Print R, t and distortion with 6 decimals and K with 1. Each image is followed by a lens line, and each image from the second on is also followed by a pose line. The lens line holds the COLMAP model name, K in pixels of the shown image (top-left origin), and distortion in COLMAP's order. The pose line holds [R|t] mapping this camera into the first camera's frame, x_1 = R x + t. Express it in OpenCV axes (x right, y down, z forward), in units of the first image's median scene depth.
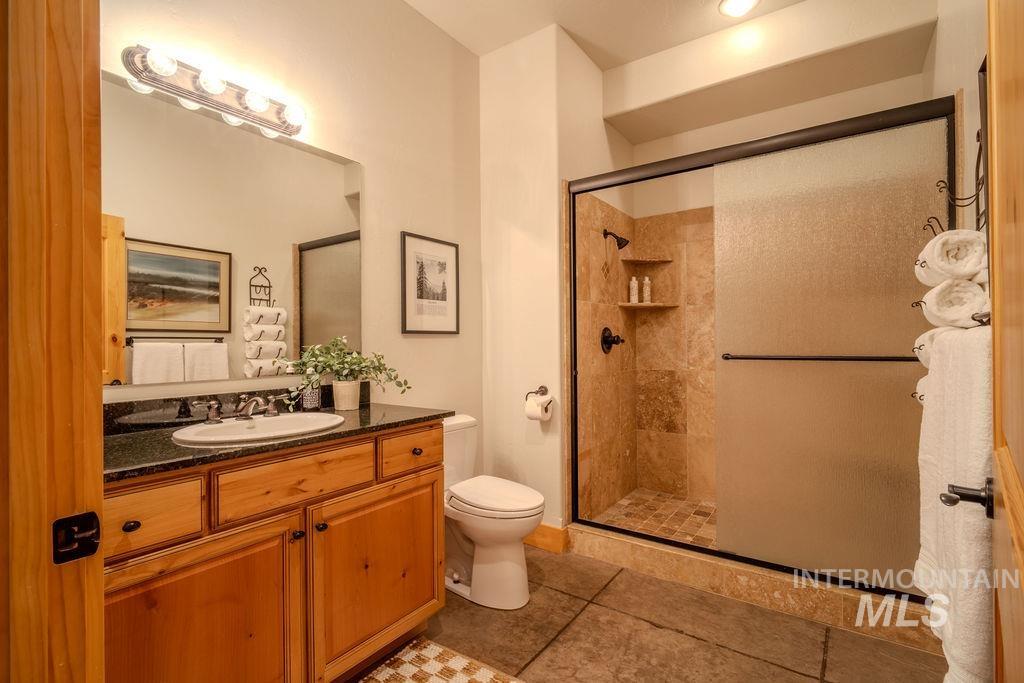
lens RADIAL K [[476.2, 0, 514.3], [0, 476.2, 340.8], [0, 0, 1]] dist [-0.002359, -0.002390]
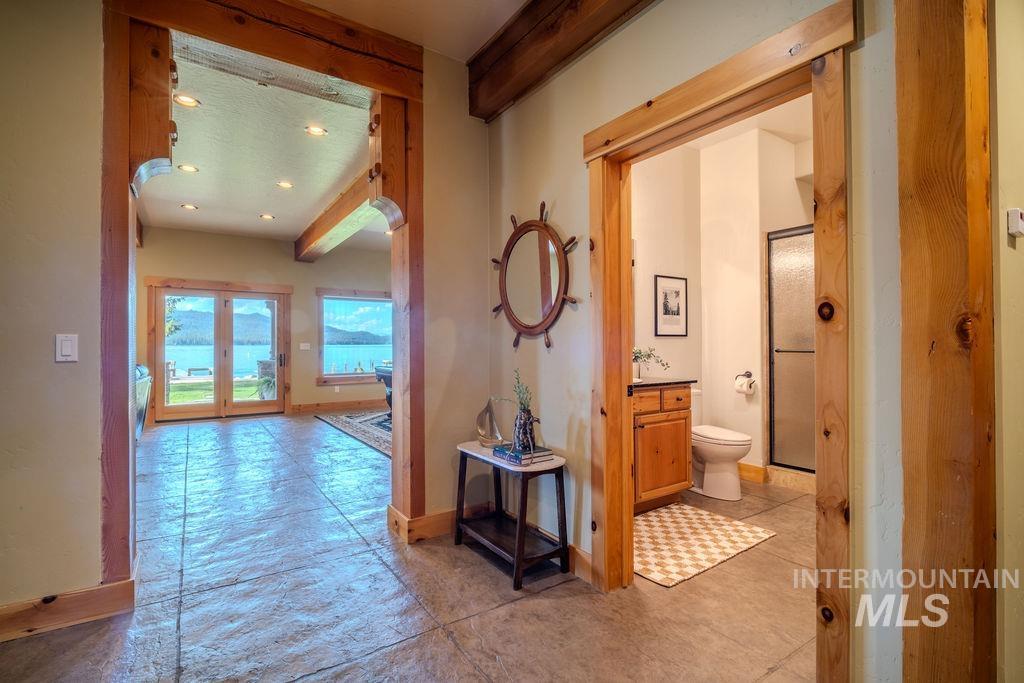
lens RADIAL K [[480.2, 0, 523.8], [0, 480.2, 343.7], [0, 0, 1]] dist [0.021848, -0.000354]
pose [[0.941855, 0.001102, -0.336018, -0.101898], [0.000313, 0.999991, 0.004158, 0.002742], [0.336019, -0.004022, 0.941847, -0.722273]]
